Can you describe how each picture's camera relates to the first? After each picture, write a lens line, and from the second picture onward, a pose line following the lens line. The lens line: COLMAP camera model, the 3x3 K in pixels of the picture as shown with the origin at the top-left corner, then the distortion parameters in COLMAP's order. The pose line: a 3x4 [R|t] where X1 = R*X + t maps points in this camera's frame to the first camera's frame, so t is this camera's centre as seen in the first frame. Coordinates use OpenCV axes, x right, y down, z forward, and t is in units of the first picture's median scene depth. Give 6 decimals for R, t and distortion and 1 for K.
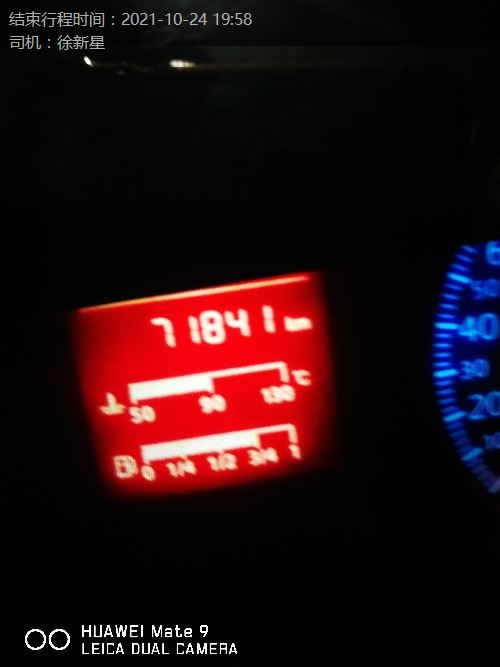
lens RADIAL K [[522.4, 0, 252.3], [0, 522.4, 337.5], [0, 0, 1]] dist [-0.004934, 0.001425]
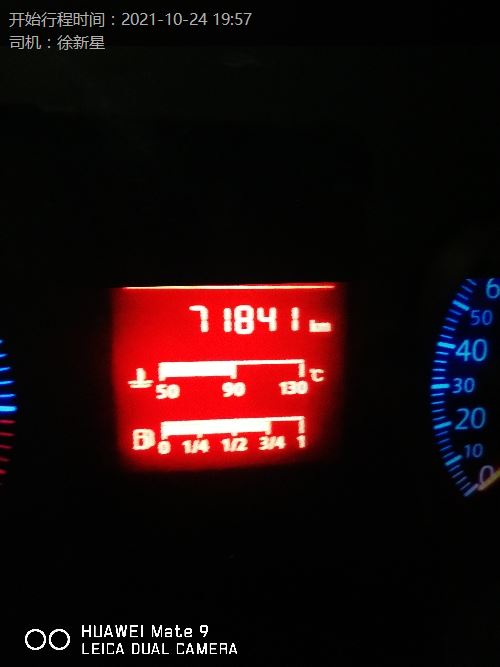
lens RADIAL K [[522.4, 0, 246.8], [0, 522.4, 331.1], [0, 0, 1]] dist [-0.004934, 0.001425]
pose [[0.987127, 0.145502, -0.066406, 0.006653], [-0.146280, 0.989219, -0.006977, 0.011784], [0.064675, 0.016601, 0.997768, -0.108575]]
